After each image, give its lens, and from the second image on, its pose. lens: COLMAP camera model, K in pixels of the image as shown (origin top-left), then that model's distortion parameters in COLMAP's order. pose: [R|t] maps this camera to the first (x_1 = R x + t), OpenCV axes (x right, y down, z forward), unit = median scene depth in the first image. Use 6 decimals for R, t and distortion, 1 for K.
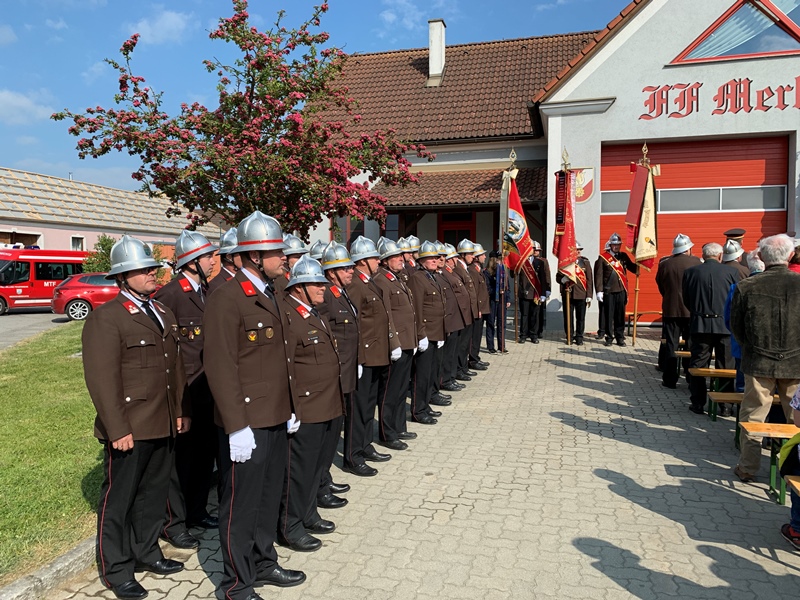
lens RADIAL K [[620.3, 0, 403.2], [0, 620.3, 300.5], [0, 0, 1]] dist [0.049357, -0.054102]
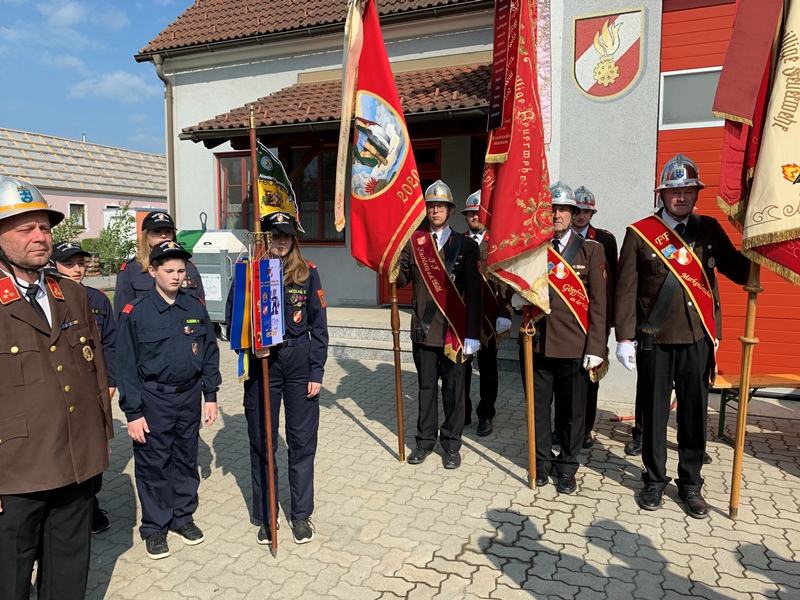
lens RADIAL K [[620.3, 0, 398.2], [0, 620.3, 294.2], [0, 0, 1]] dist [0.049357, -0.054102]
pose [[0.989635, 0.010743, -0.143206, 0.218312], [-0.004588, 0.999054, 0.043240, -0.045339], [0.143535, -0.042134, 0.988748, 0.592246]]
